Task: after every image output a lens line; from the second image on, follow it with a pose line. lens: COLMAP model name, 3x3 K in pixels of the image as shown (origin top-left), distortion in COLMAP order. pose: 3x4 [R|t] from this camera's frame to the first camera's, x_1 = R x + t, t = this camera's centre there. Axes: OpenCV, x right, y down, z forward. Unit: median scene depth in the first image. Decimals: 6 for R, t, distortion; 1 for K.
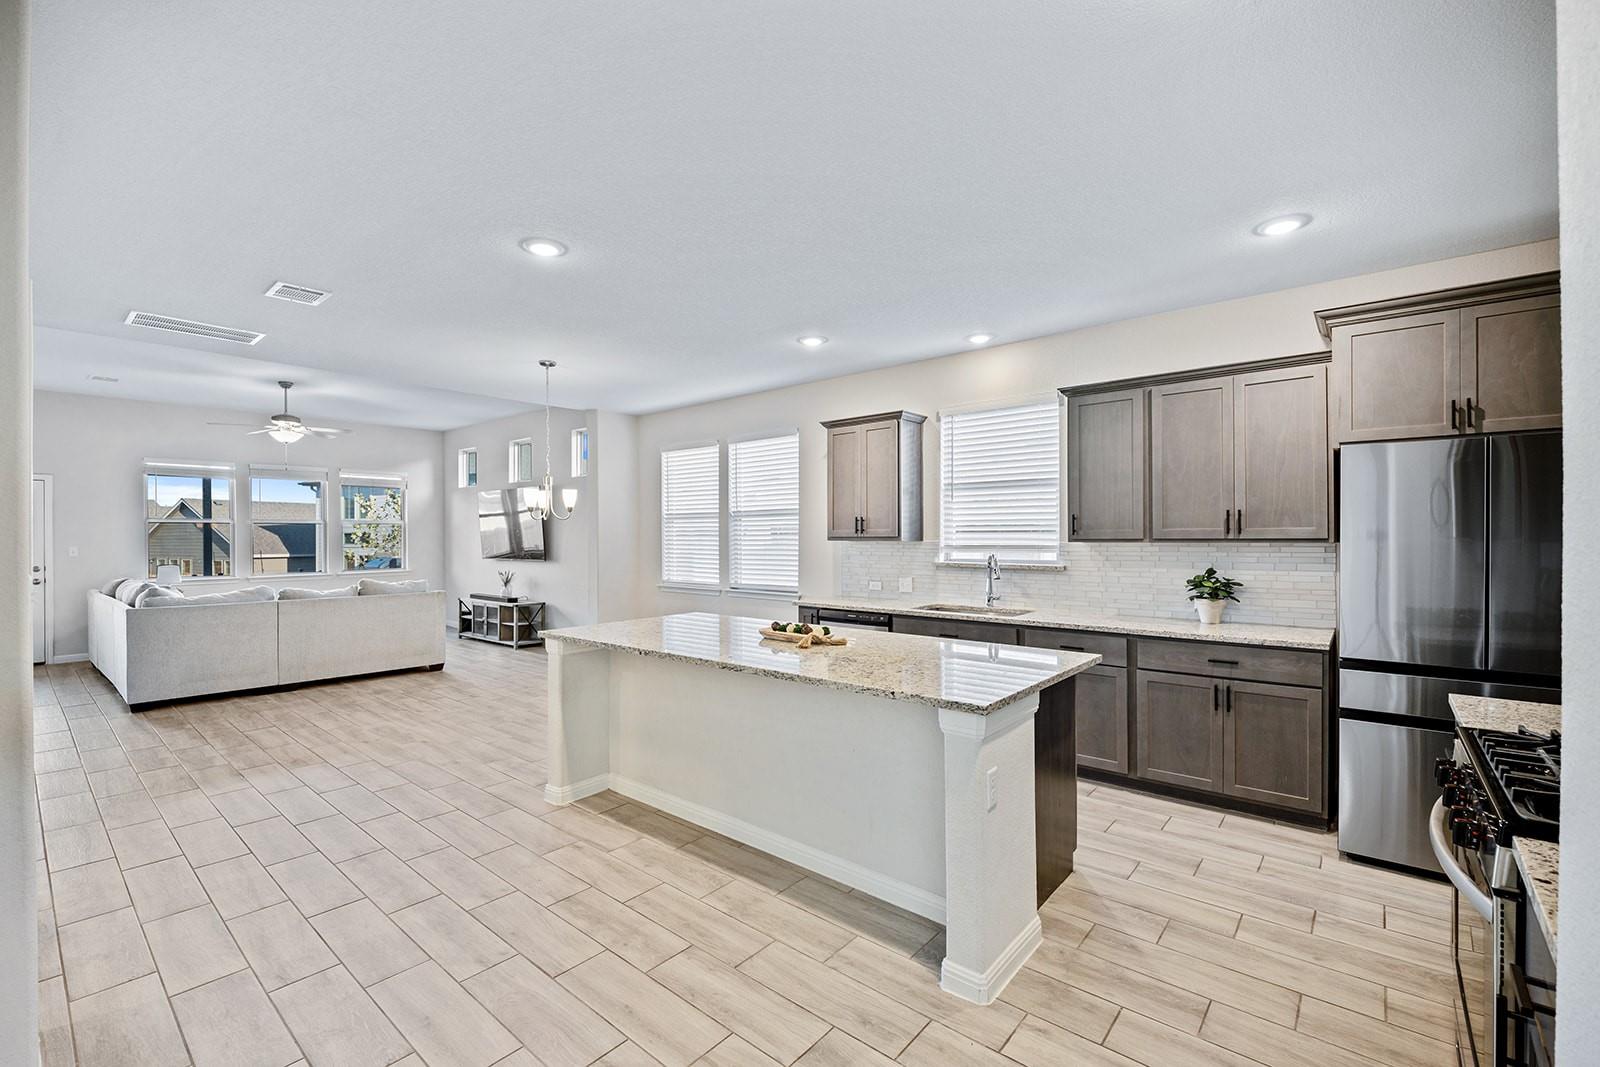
lens RADIAL K [[686.9, 0, 795.9], [0, 686.9, 541.7], [0, 0, 1]] dist [-0.015584, -0.000217]
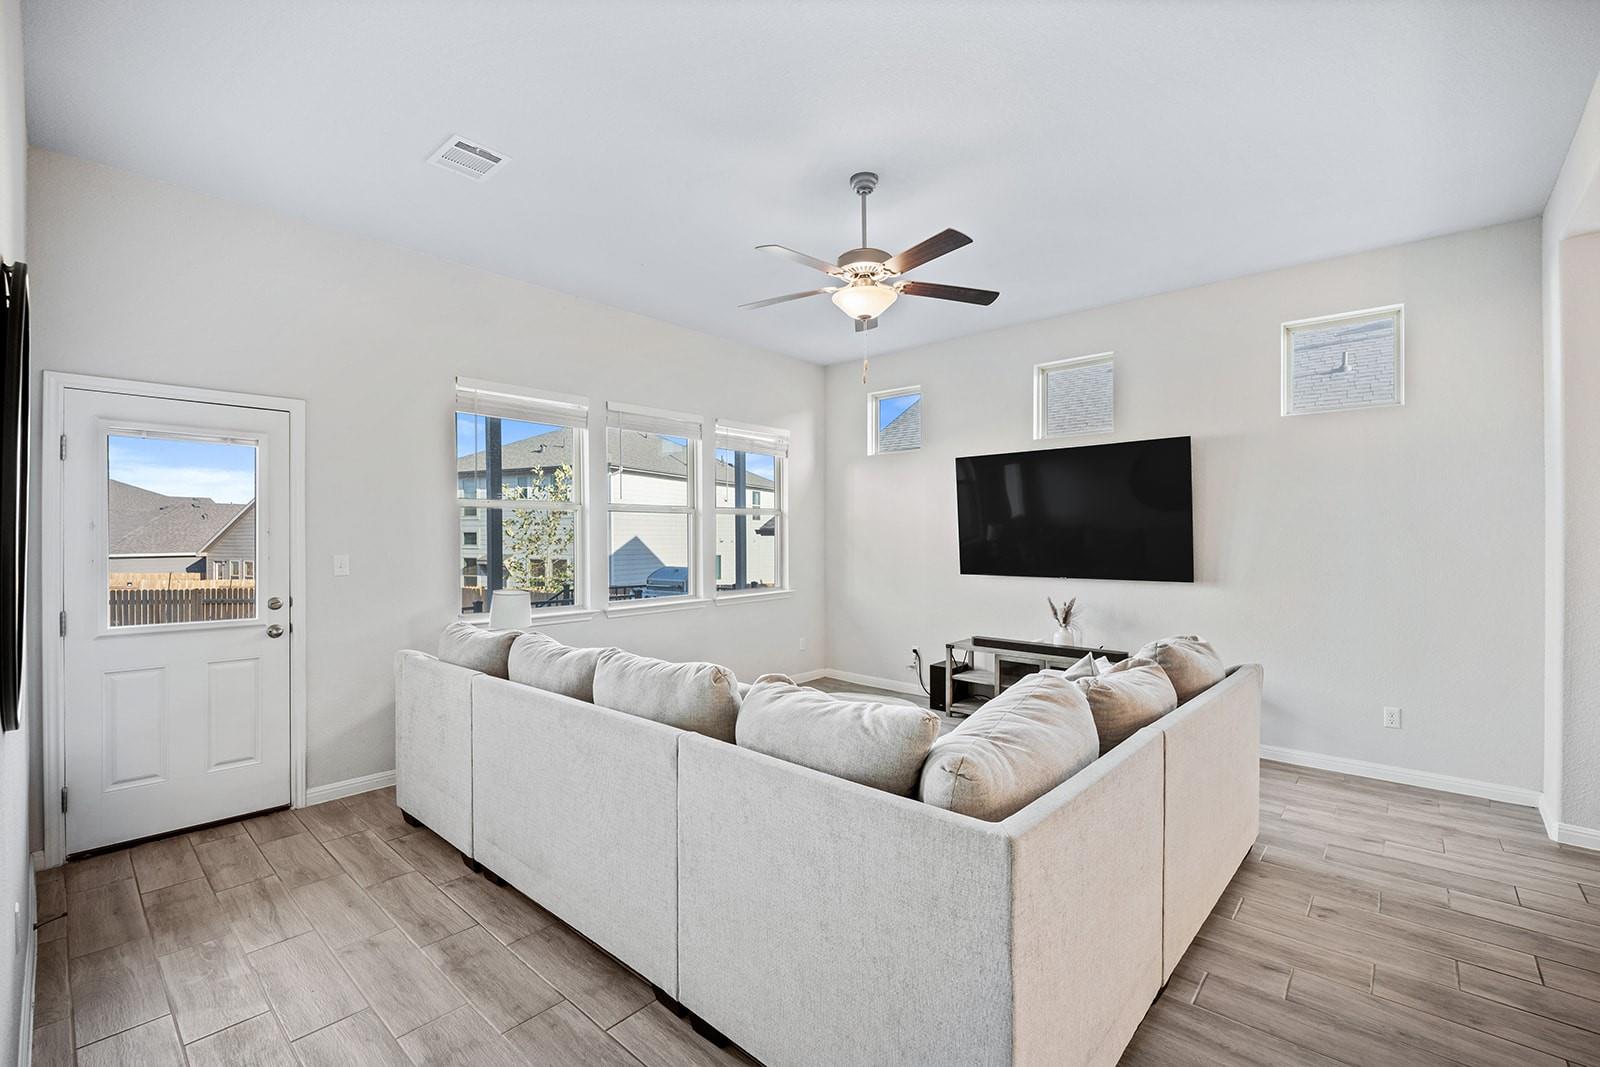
lens RADIAL K [[685.1, 0, 798.2], [0, 685.1, 539.8], [0, 0, 1]] dist [0.000930, 0.000056]
pose [[0.999332, -0.000312, -0.036541, -1.367406], [0.000230, 0.999997, -0.002263, -0.003445], [0.036542, 0.002253, 0.999330, 0.987798]]
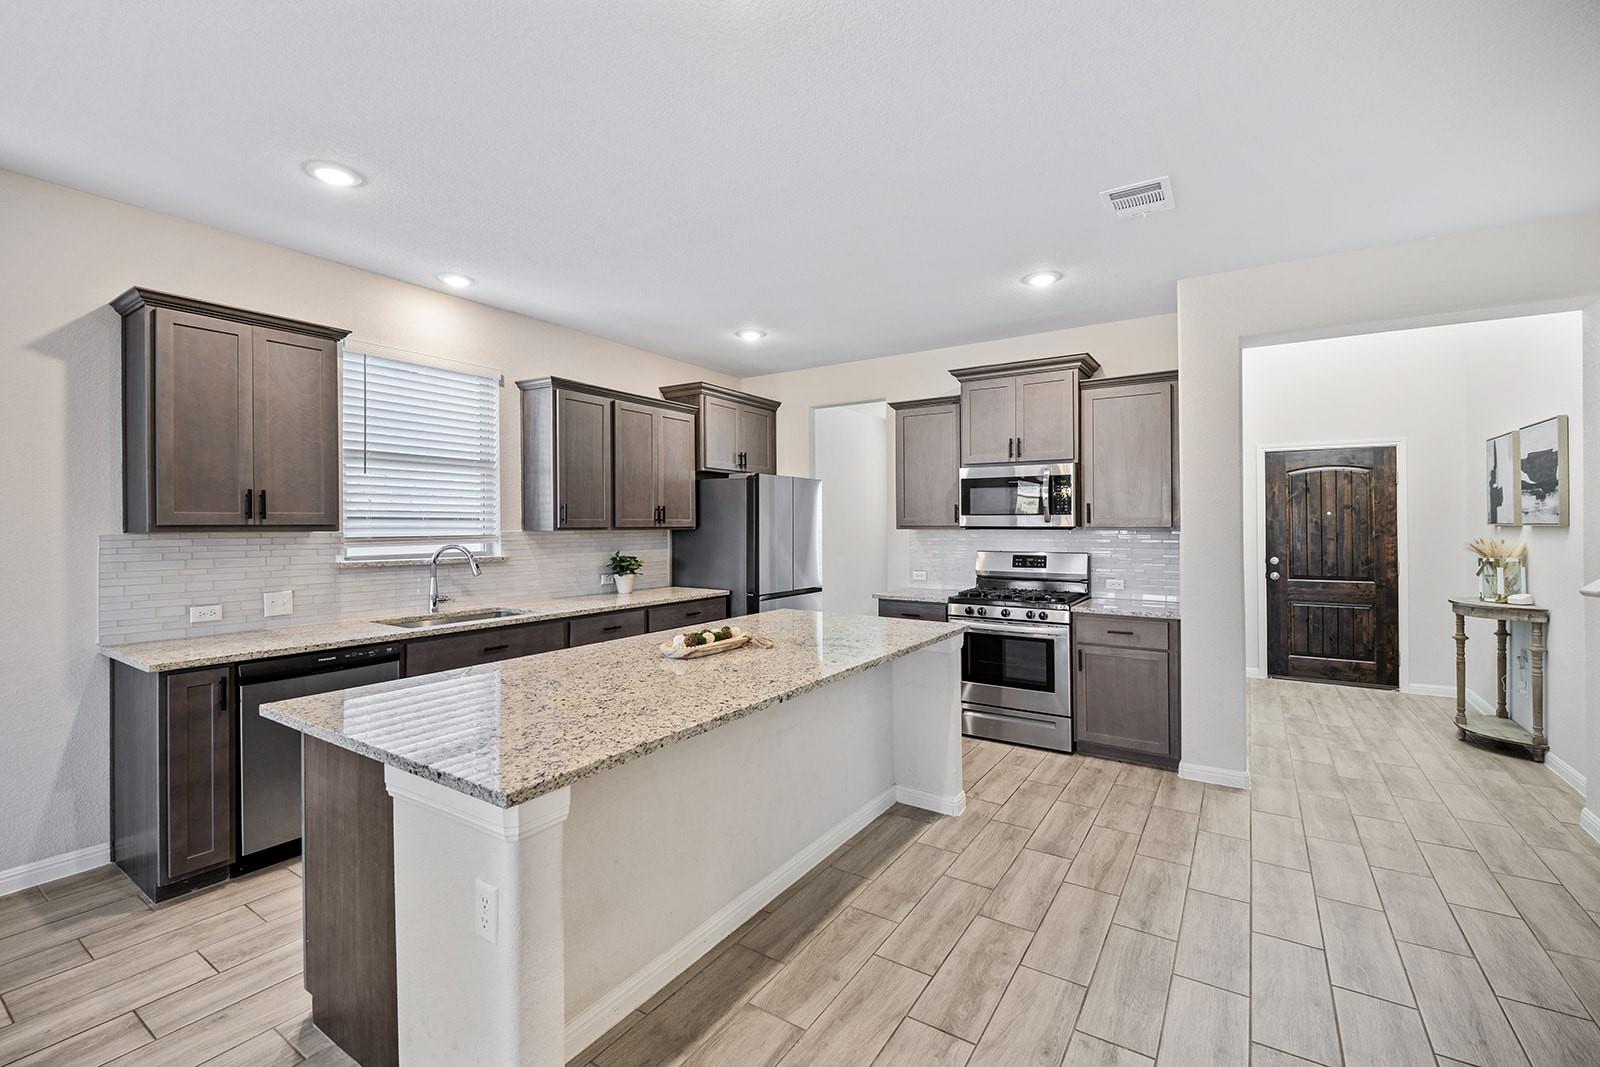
lens RADIAL K [[680.2, 0, 801.0], [0, 680.2, 520.8], [0, 0, 1]] dist [-0.000684, -0.000373]
pose [[-0.128319, 0.009939, 0.991683, -0.649149], [0.006104, 0.999939, -0.009231, -0.003301], [-0.991714, 0.004869, -0.128372, 0.784767]]
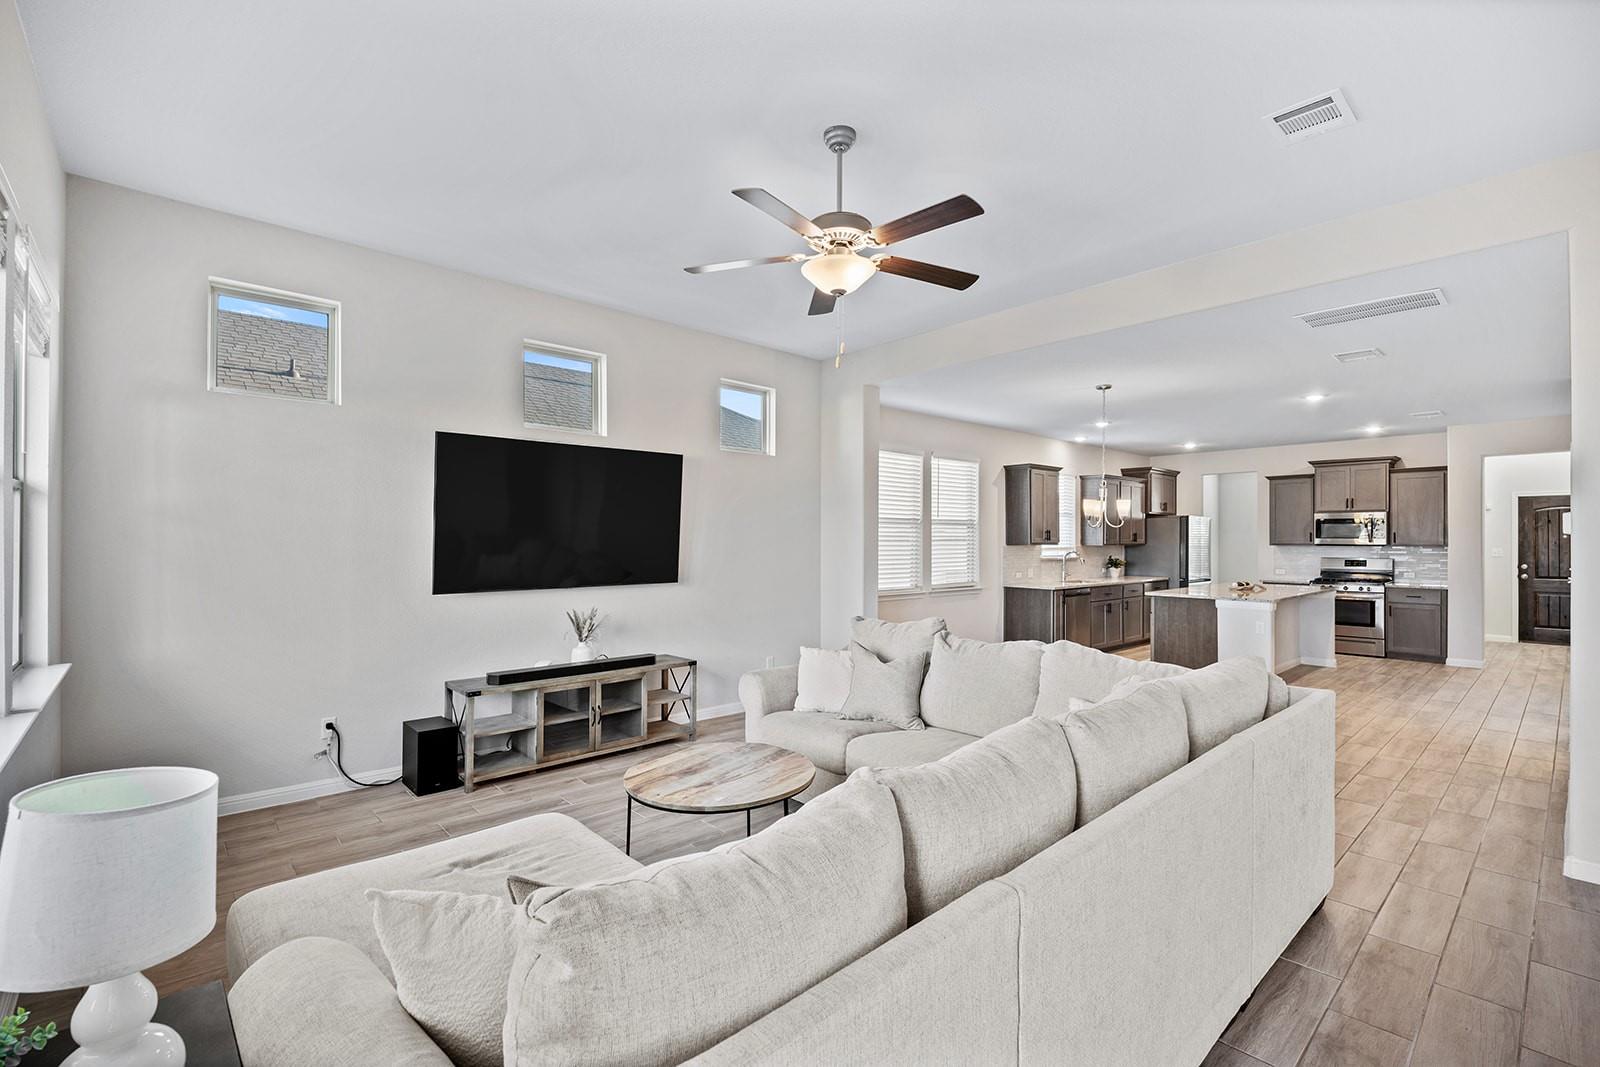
lens RADIAL K [[717.7, 0, 767.5], [0, 717.7, 541.0], [0, 0, 1]] dist [-0.030333, -0.000511]
pose [[0.160645, 0.001979, 0.987010, -2.007909], [0.002307, 0.999995, -0.002381, -0.010998], [-0.987010, 0.002659, 0.160640, 1.708698]]
